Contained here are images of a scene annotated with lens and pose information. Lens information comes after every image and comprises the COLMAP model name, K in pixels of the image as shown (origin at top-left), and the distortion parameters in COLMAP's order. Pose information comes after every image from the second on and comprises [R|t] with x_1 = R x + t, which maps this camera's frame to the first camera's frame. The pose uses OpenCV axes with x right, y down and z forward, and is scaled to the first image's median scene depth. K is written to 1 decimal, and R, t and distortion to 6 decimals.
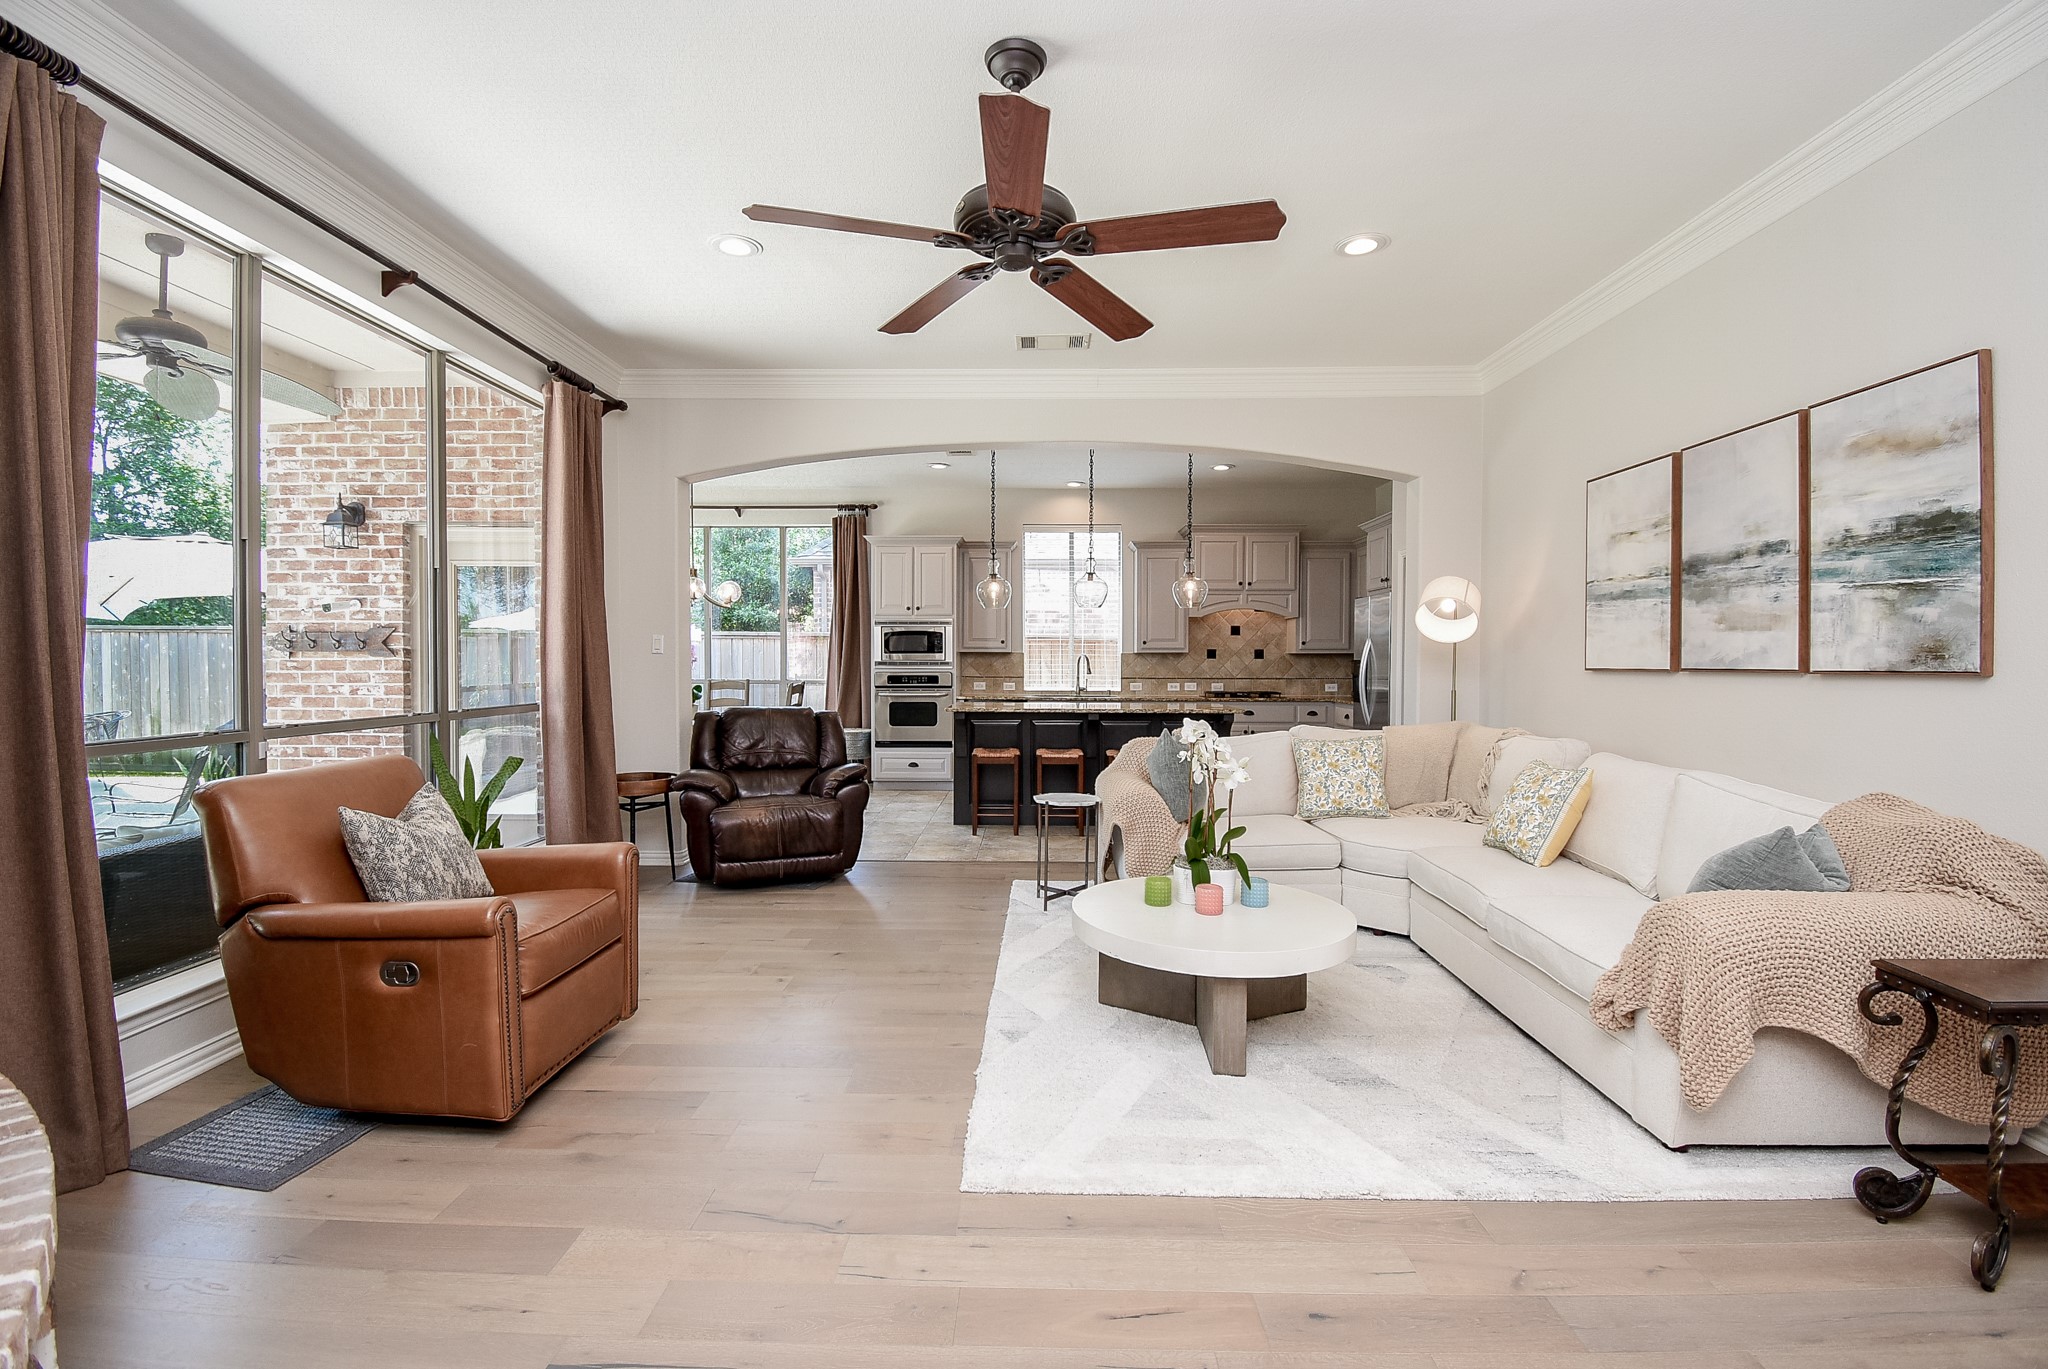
lens RADIAL K [[912.7, 0, 1017.6], [0, 912.7, 671.9], [0, 0, 1]] dist [0.020458, -0.026087]
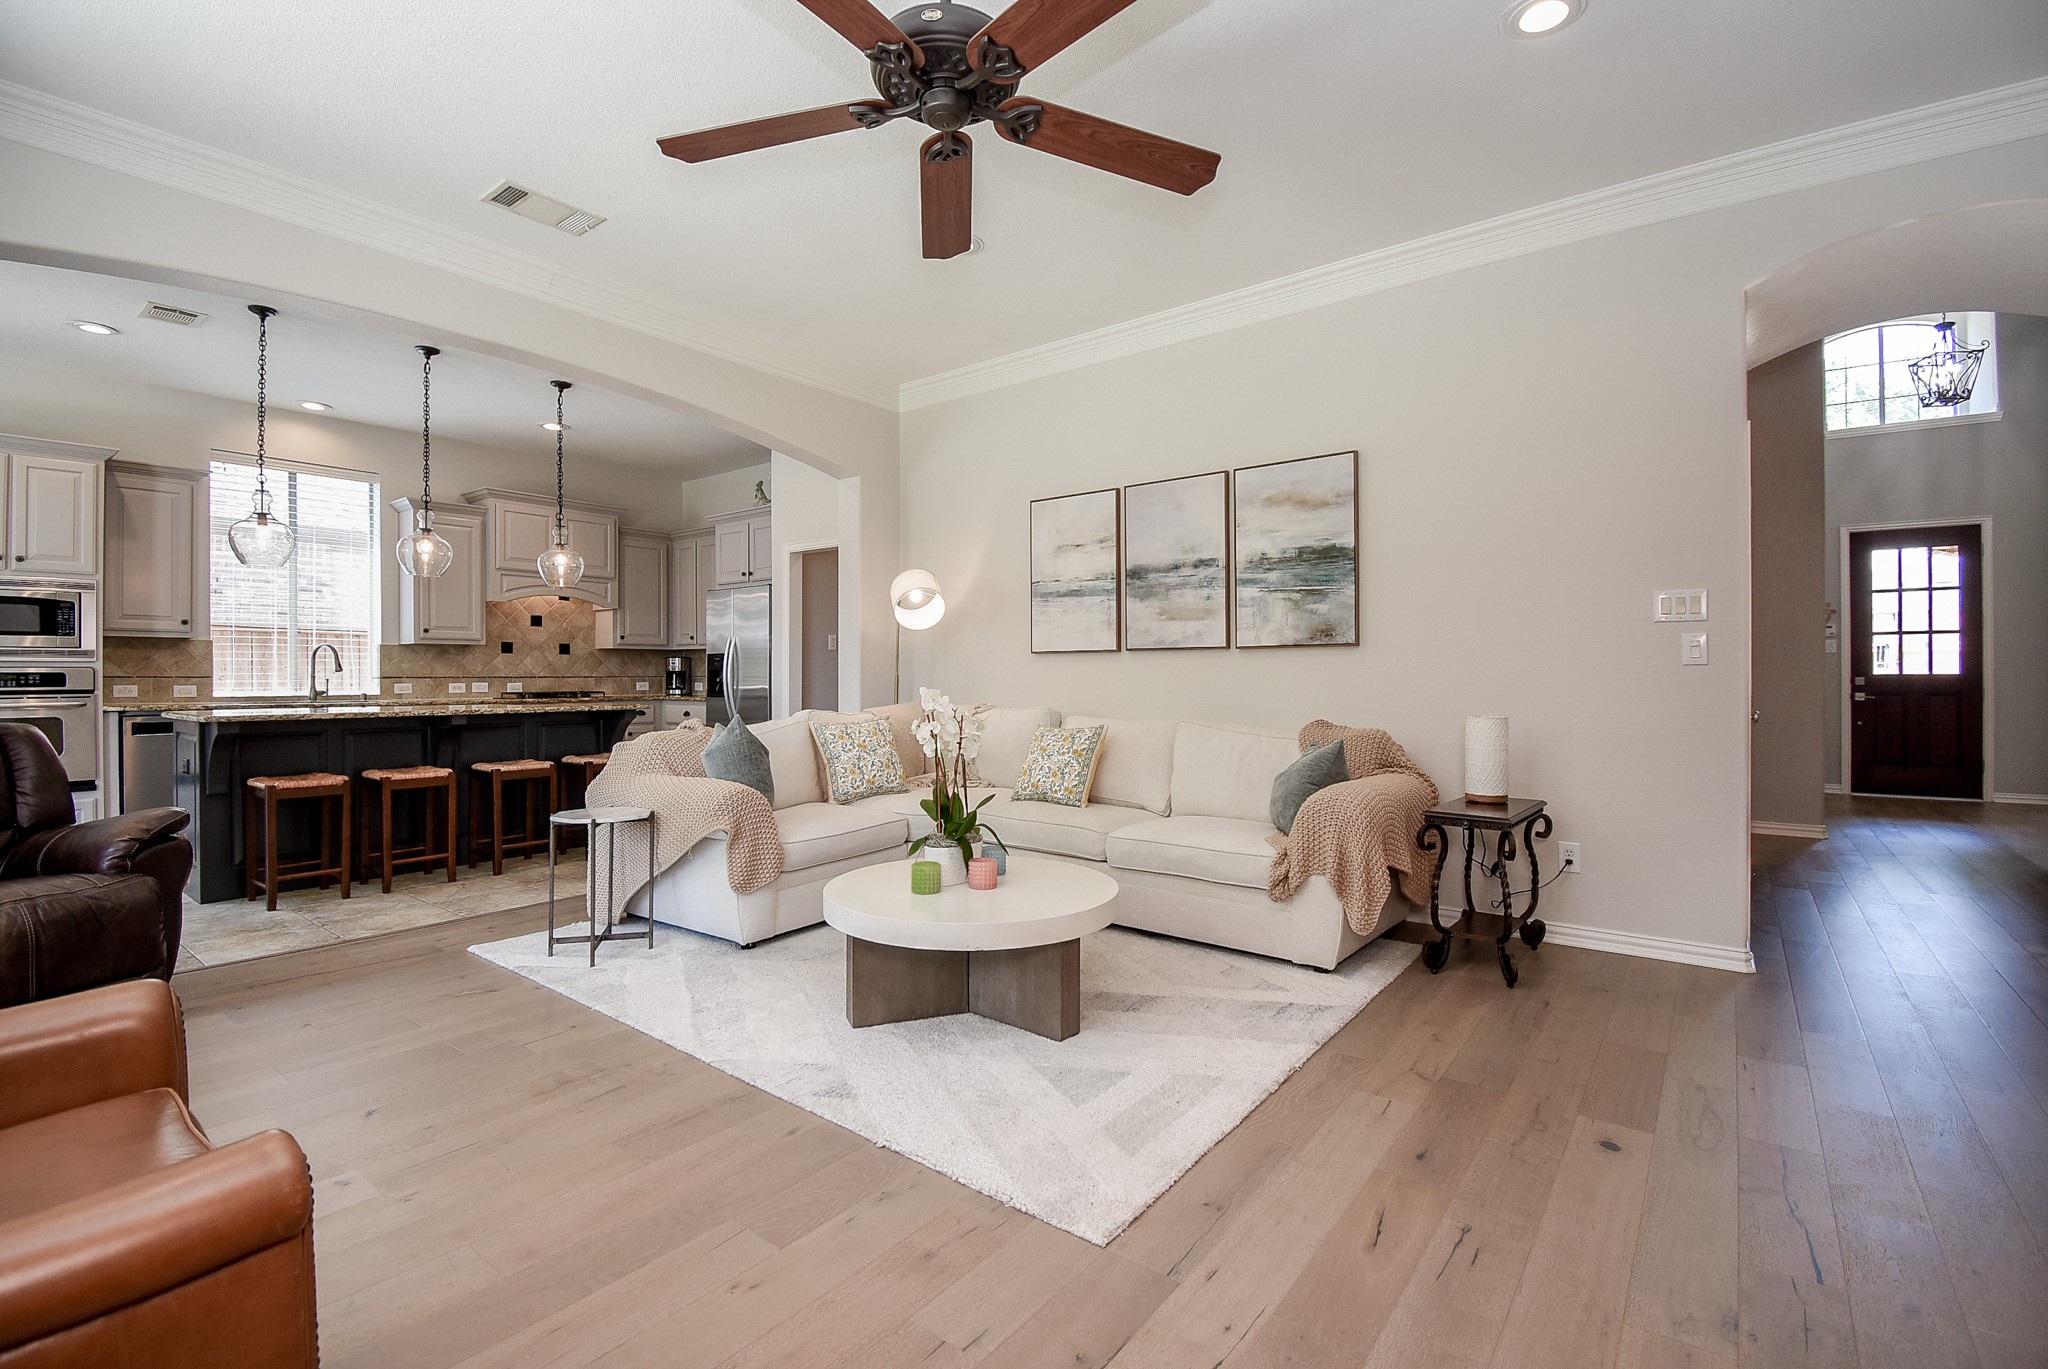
lens RADIAL K [[900.4, 0, 1019.7], [0, 900.4, 677.1], [0, 0, 1]] dist [0.023773, -0.030335]
pose [[0.592724, -0.005465, 0.805387, -0.426849], [0.013446, 0.999905, -0.003110, 0.039051], [-0.805293, 0.012673, 0.592741, 0.335110]]
